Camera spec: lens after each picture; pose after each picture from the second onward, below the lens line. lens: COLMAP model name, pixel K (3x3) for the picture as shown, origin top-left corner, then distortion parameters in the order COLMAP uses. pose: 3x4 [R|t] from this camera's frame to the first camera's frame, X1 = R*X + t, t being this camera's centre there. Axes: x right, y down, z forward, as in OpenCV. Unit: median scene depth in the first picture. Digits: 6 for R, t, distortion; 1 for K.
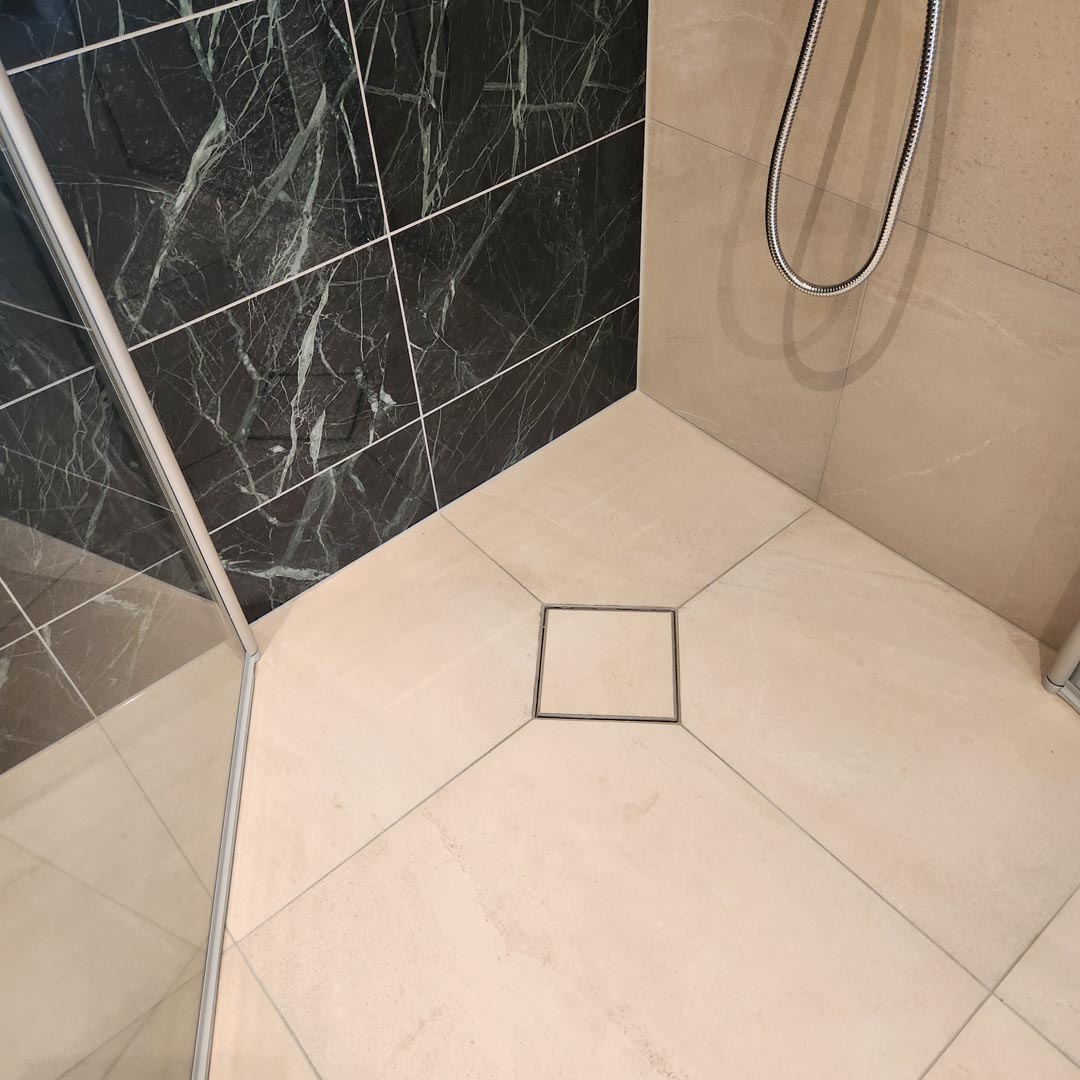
lens RADIAL K [[956.7, 0, 543.0], [0, 956.7, 545.8], [0, 0, 1]] dist [0.091885, -0.082782]
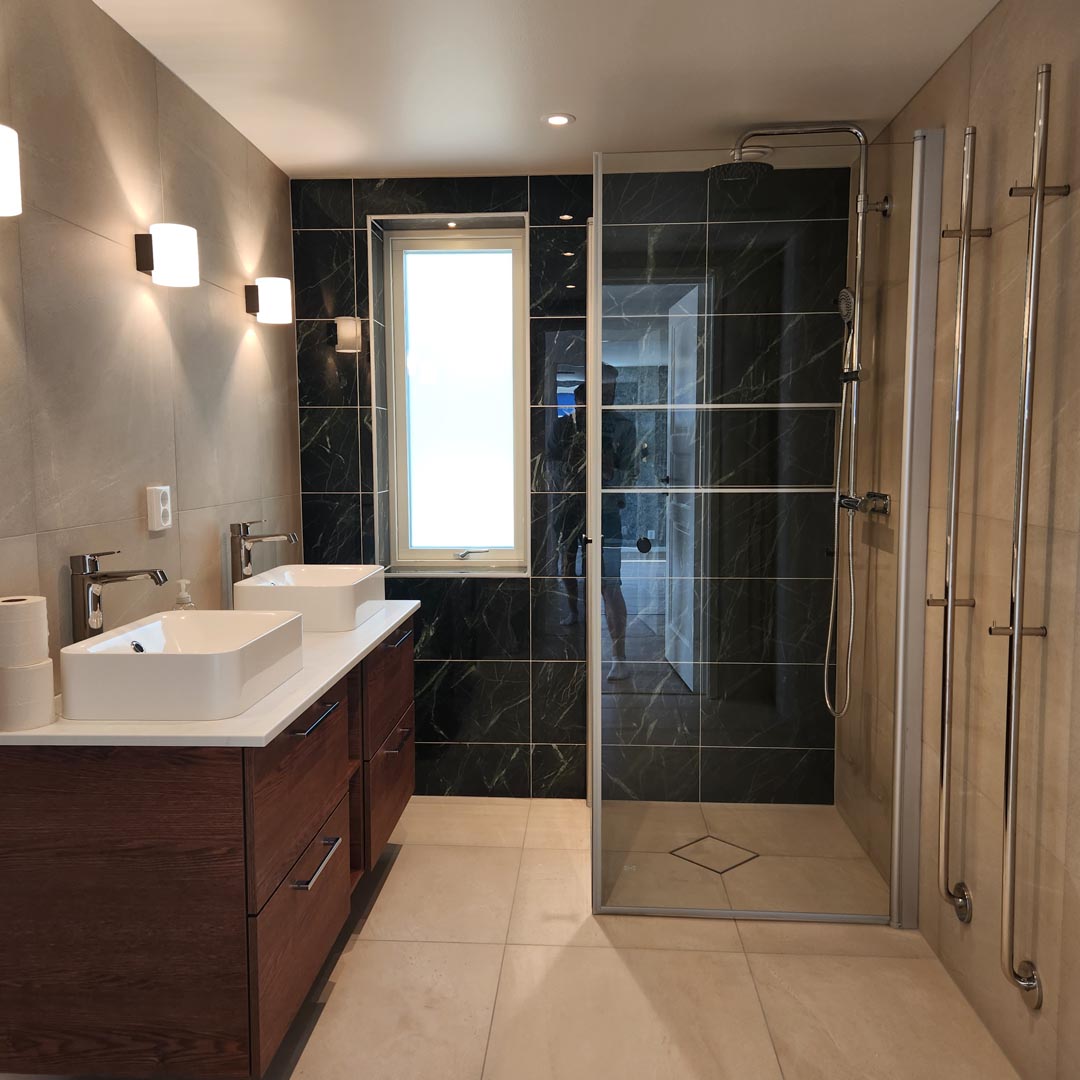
lens RADIAL K [[956.7, 0, 543.0], [0, 956.7, 545.8], [0, 0, 1]] dist [0.091885, -0.082782]
pose [[0.721320, 0.112851, -0.683346, 1.241794], [-0.525829, 0.731381, -0.434265, 0.788376], [0.450779, 0.672567, 0.586900, -0.938511]]
